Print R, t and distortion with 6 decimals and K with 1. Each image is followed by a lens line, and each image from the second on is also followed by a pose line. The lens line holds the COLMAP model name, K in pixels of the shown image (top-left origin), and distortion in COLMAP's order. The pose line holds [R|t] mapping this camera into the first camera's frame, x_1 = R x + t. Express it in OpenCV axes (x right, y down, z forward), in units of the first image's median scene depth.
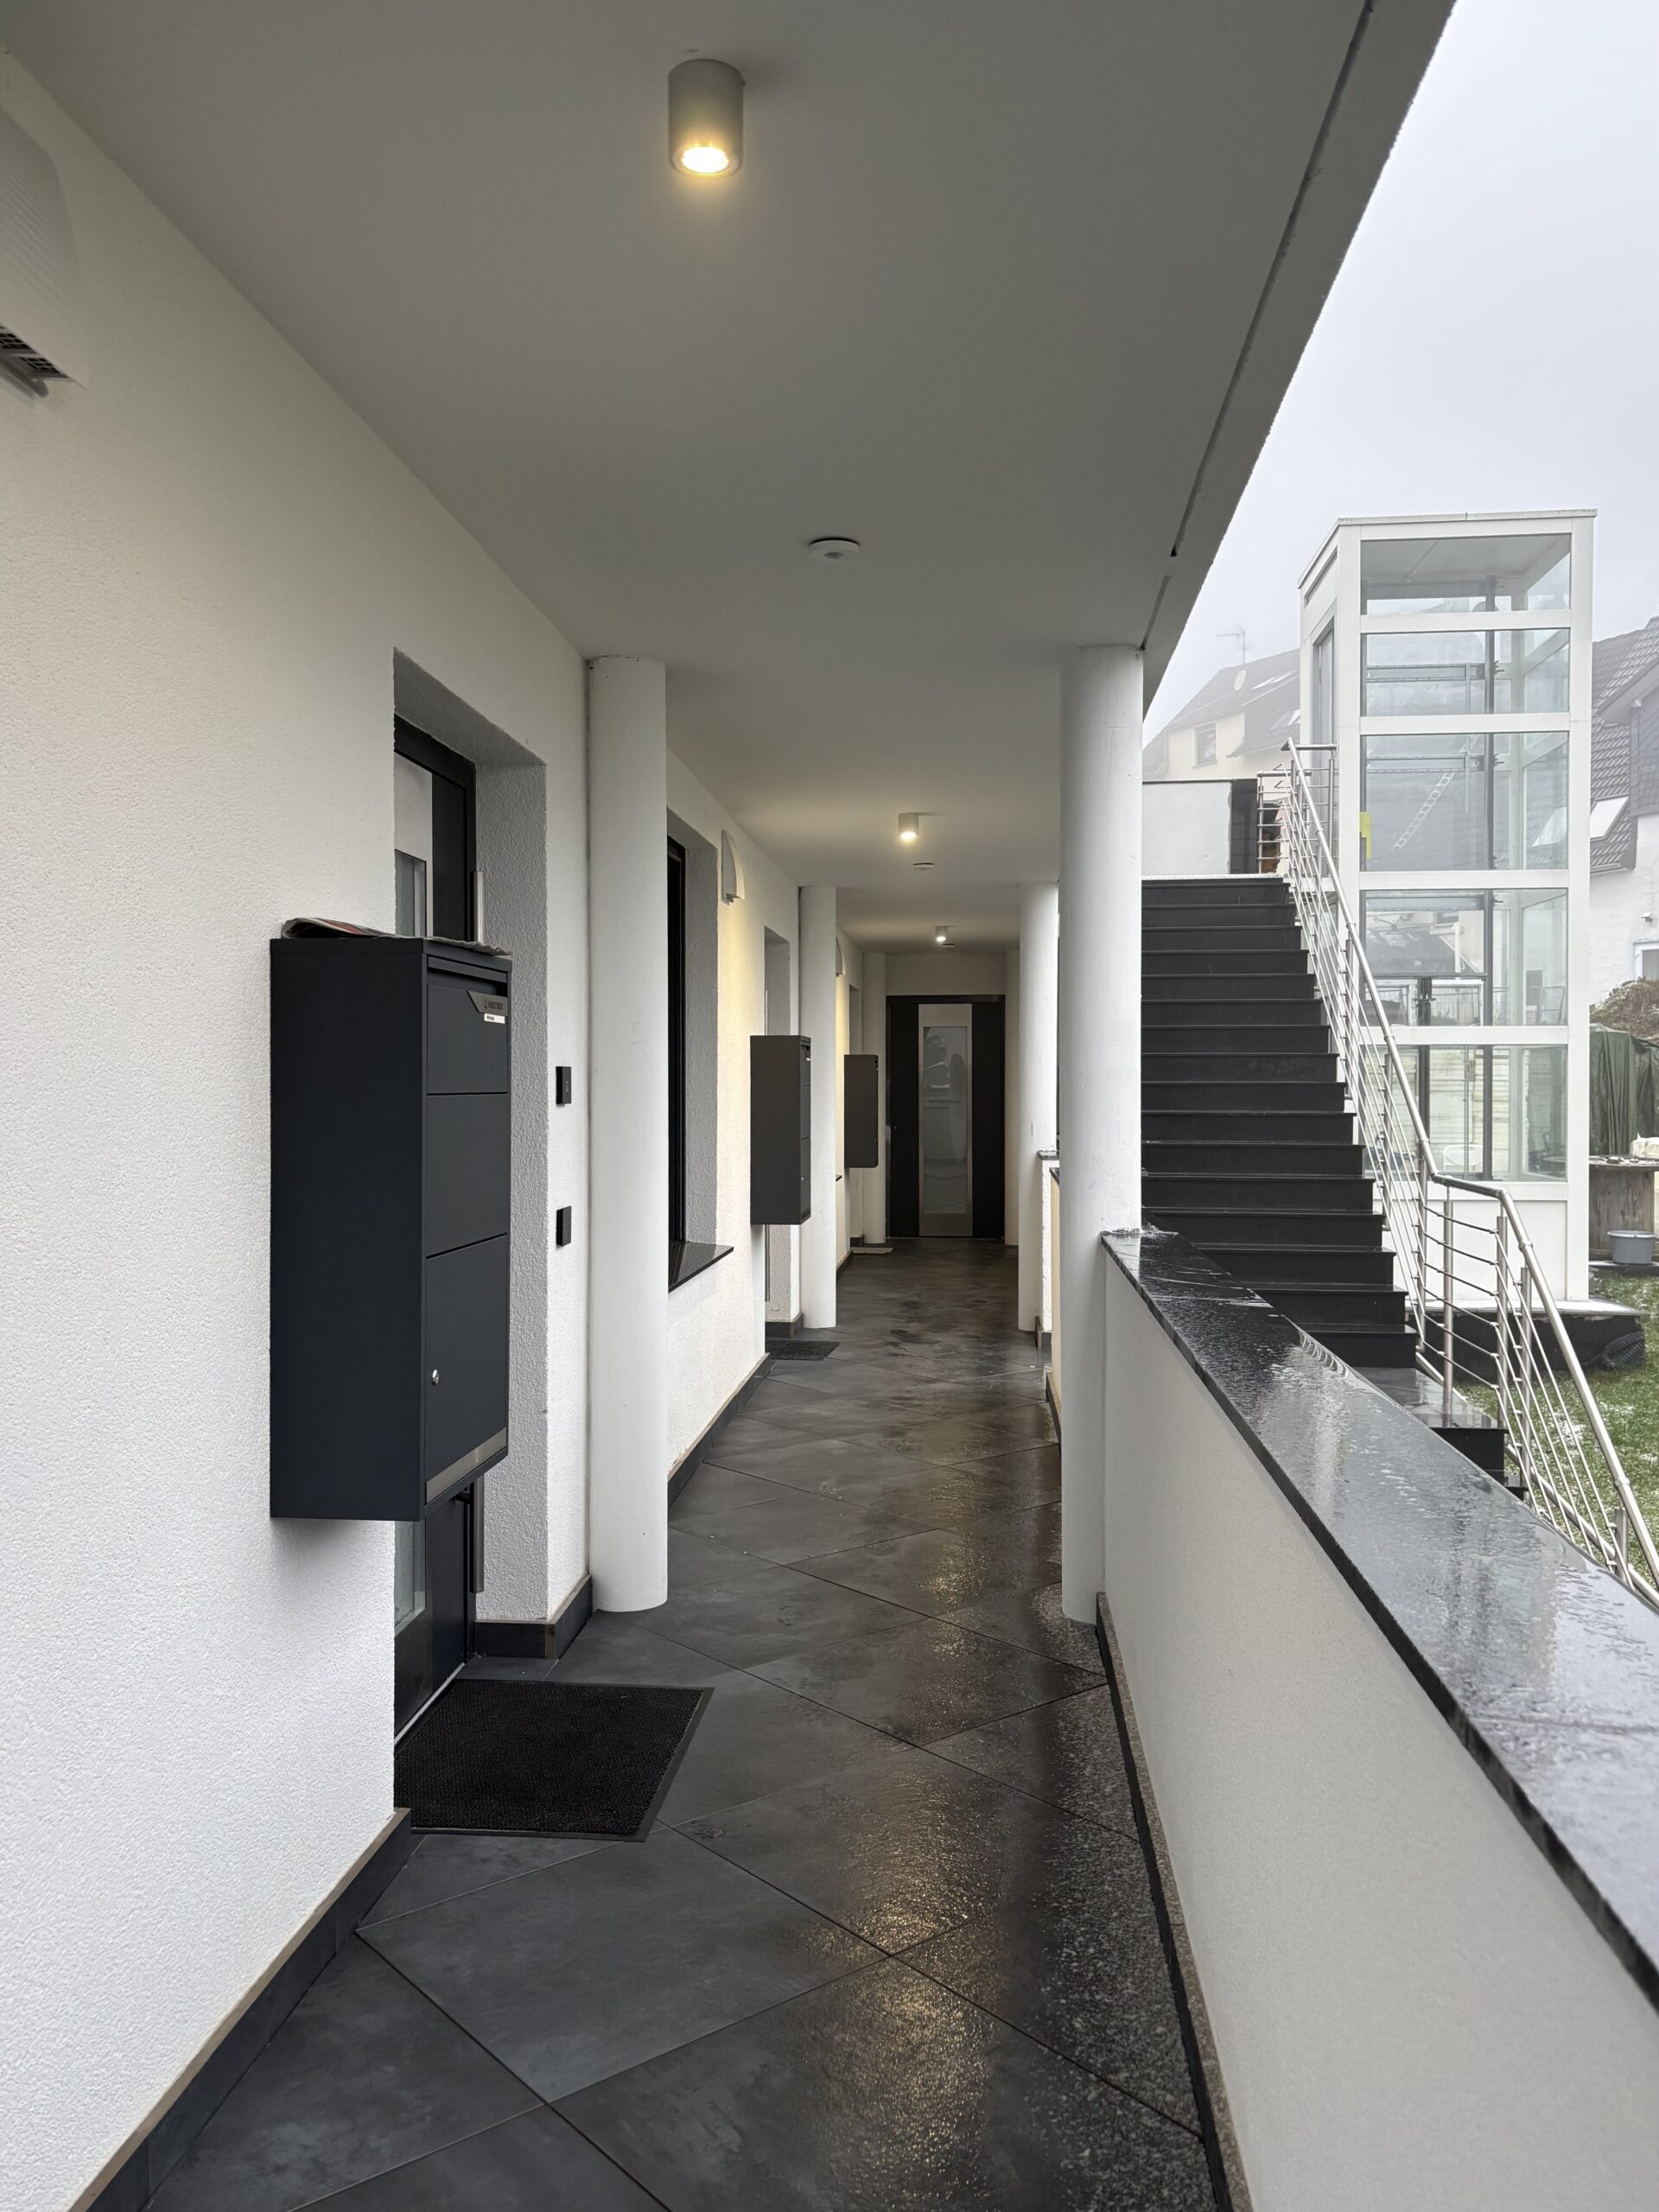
lens RADIAL K [[1719.8, 0, 830.0], [0, 1719.8, 1102.6], [0, 0, 1]] dist [0.031163, -0.017969]
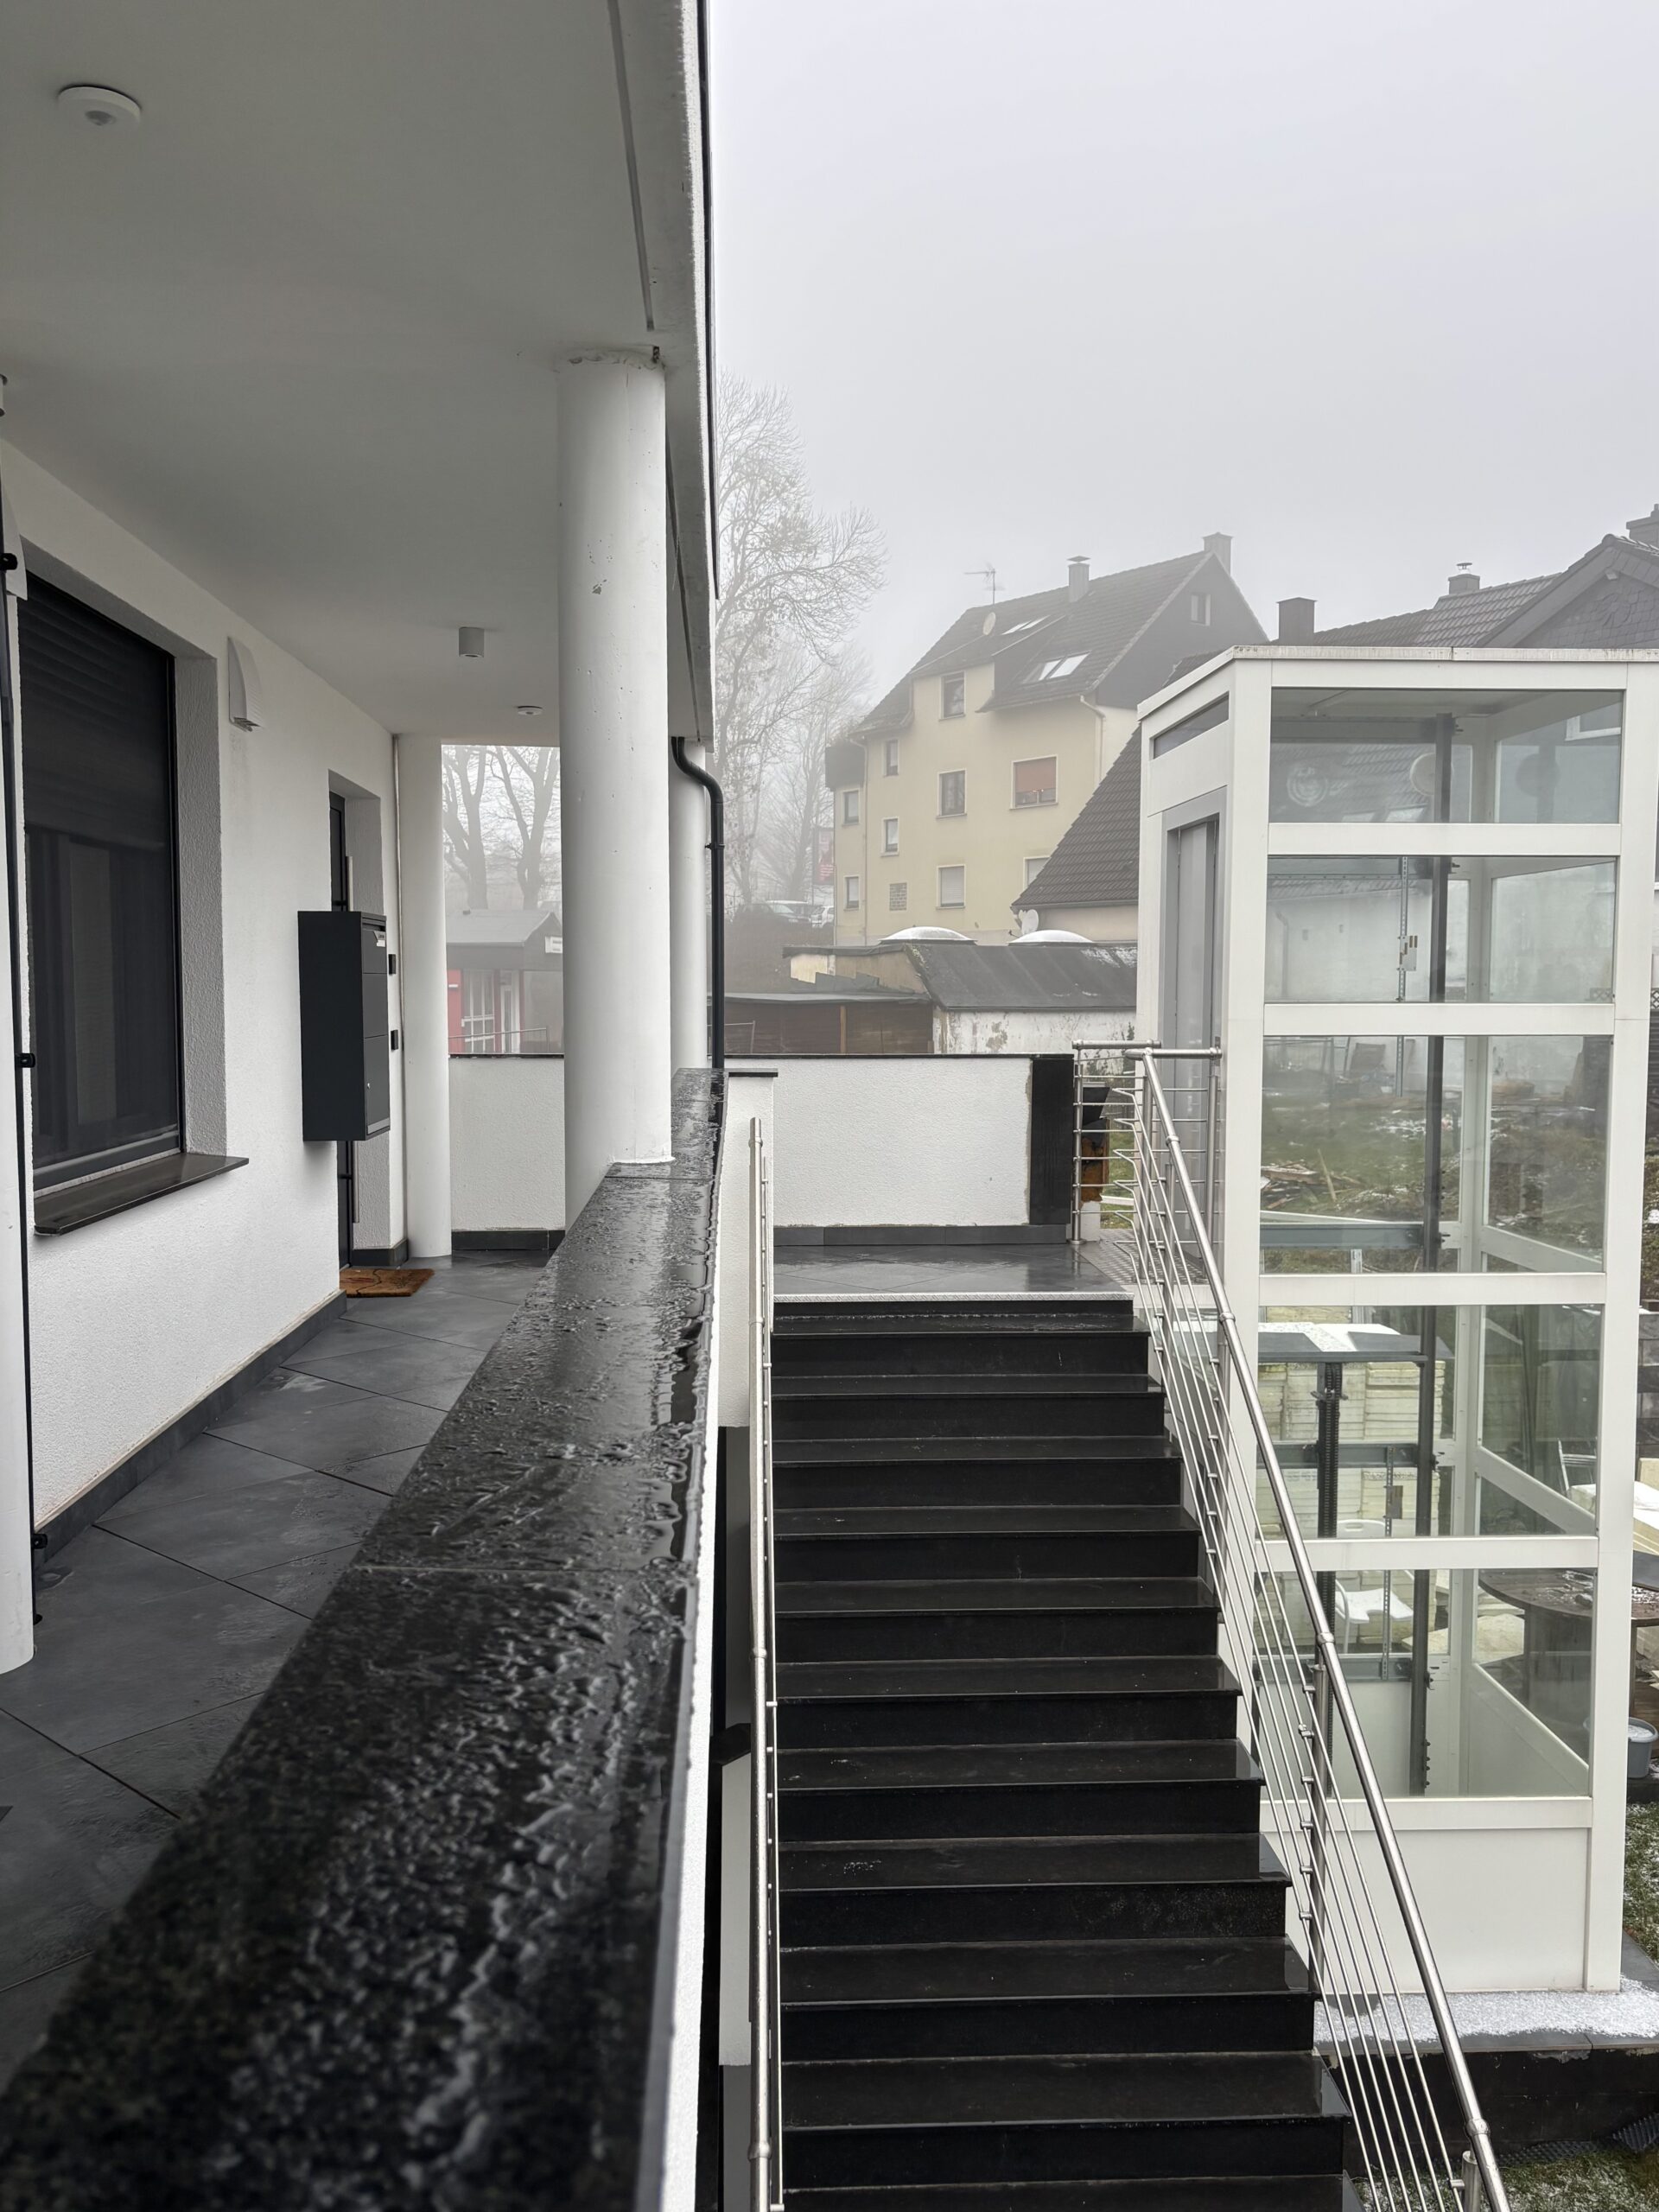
lens RADIAL K [[1719.8, 0, 827.1], [0, 1719.8, 1103.4], [0, 0, 1]] dist [0.031163, -0.017969]
pose [[0.989376, -0.011823, 0.144899, 0.075572], [0.003246, 0.998236, 0.059290, -0.206290], [-0.145345, -0.058190, 0.987668, 0.419214]]
